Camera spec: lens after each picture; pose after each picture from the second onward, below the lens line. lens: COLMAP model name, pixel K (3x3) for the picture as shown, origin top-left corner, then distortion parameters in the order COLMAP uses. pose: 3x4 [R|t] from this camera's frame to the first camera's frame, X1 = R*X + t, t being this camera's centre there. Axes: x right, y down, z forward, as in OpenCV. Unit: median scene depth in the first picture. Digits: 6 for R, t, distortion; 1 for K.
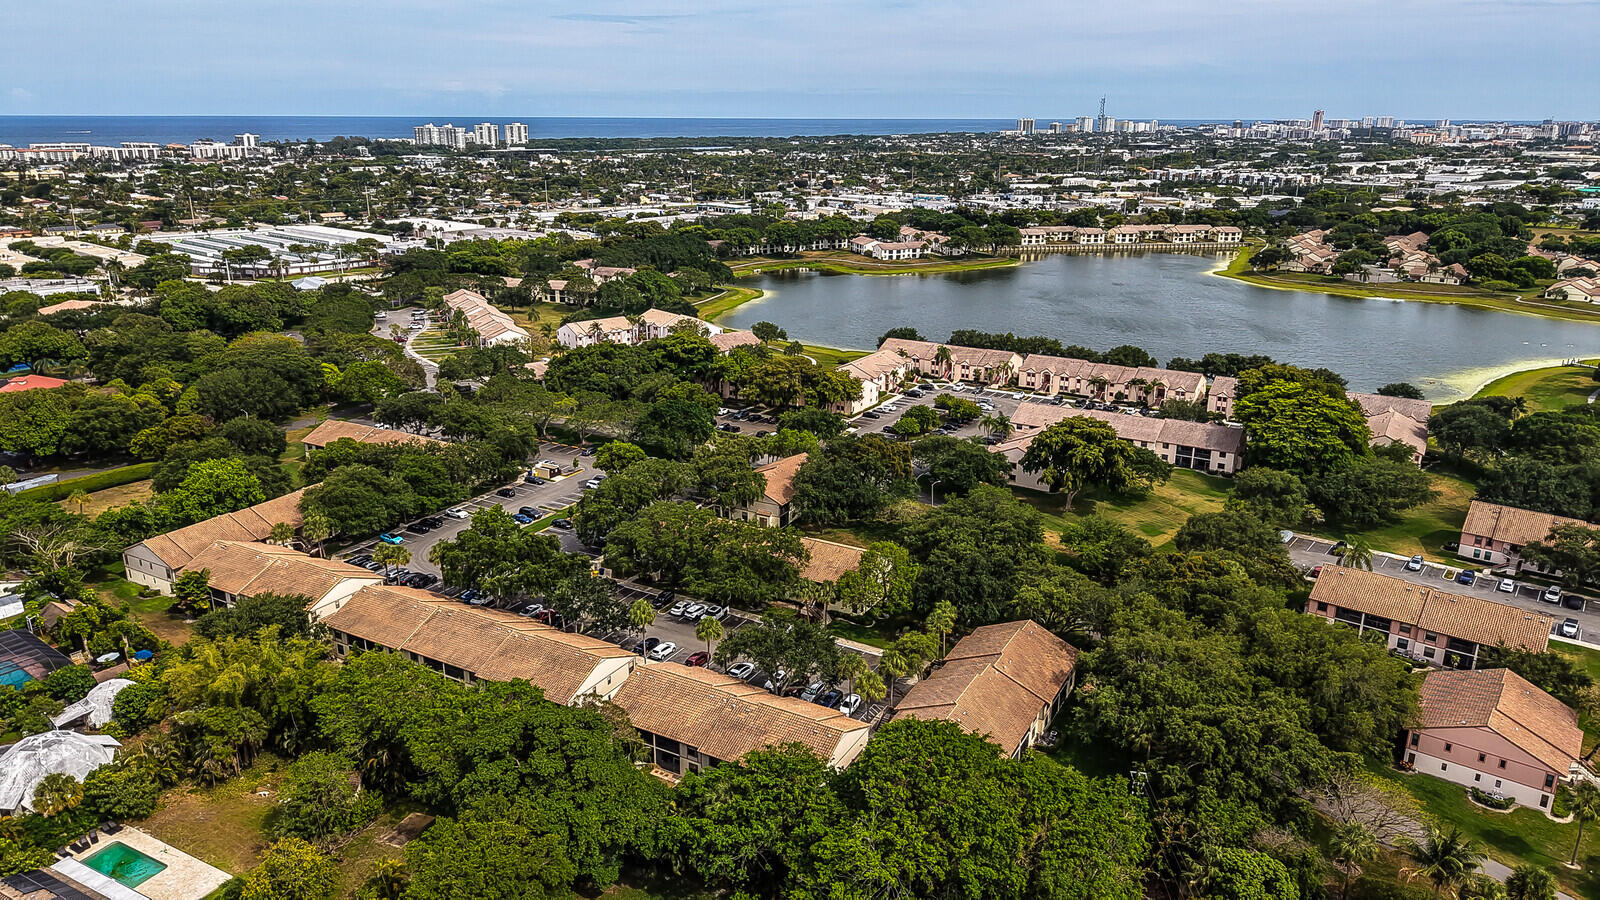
lens RADIAL K [[1089.5, 0, 800.0], [0, 1089.5, 450.0], [0, 0, 1]] dist [0.073256, -0.125604]
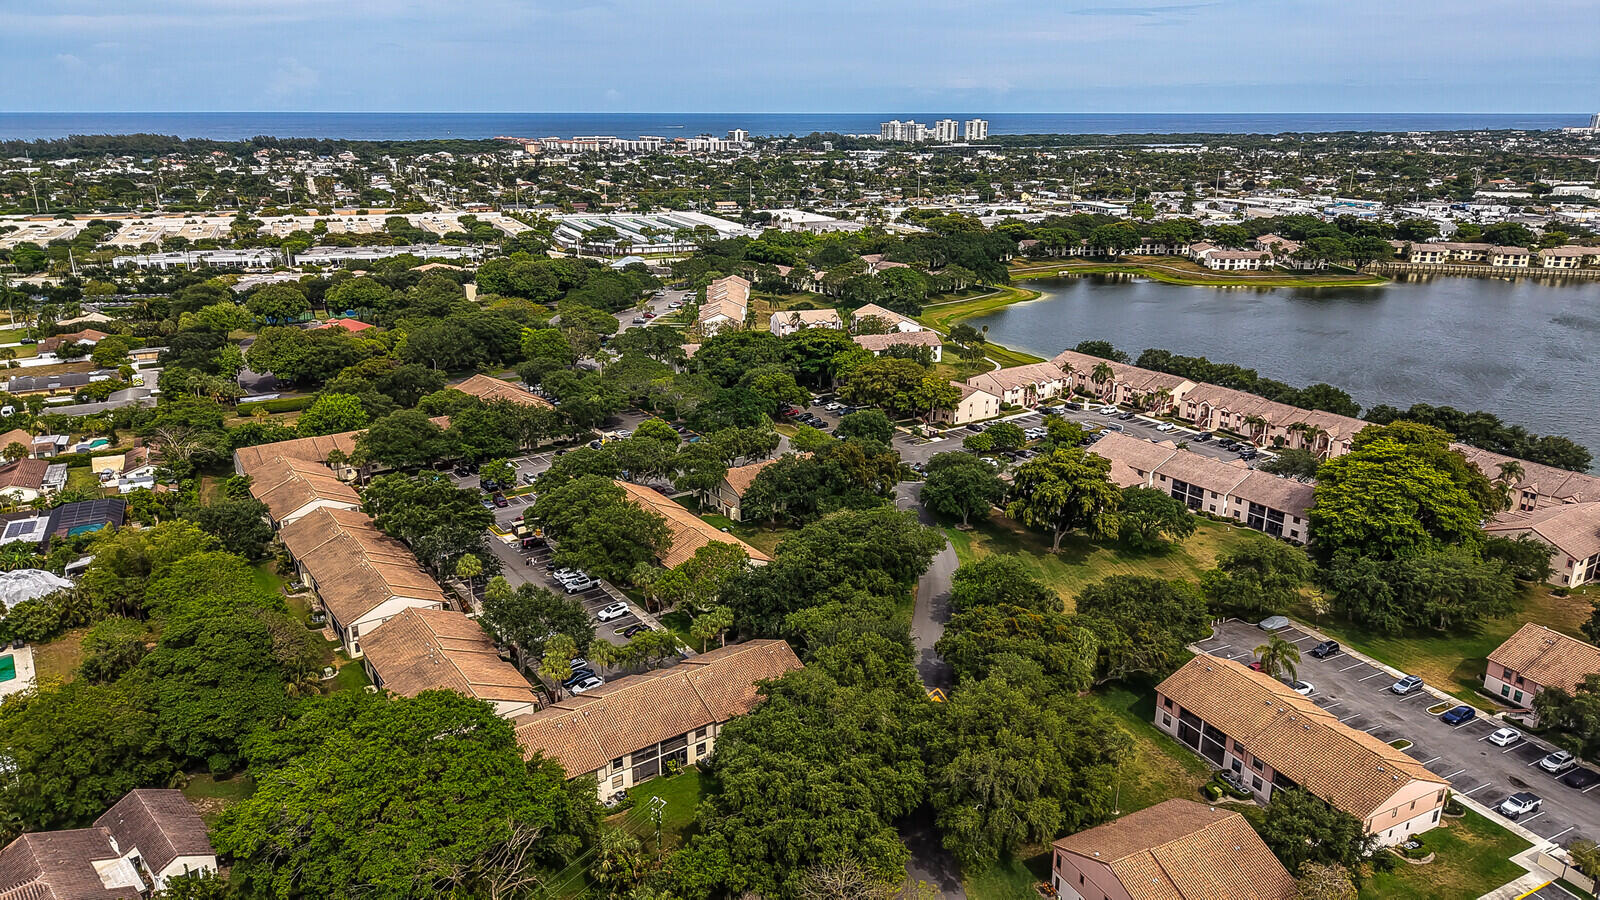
lens RADIAL K [[1087.2, 0, 775.8], [0, 1087.2, 447.1], [0, 0, 1]] dist [0.035045, -0.065019]
pose [[0.897796, 0.126019, -0.421996, 0.153261], [-0.124725, 0.991713, 0.030801, -0.011138], [0.422381, 0.024981, 0.906074, 0.032915]]
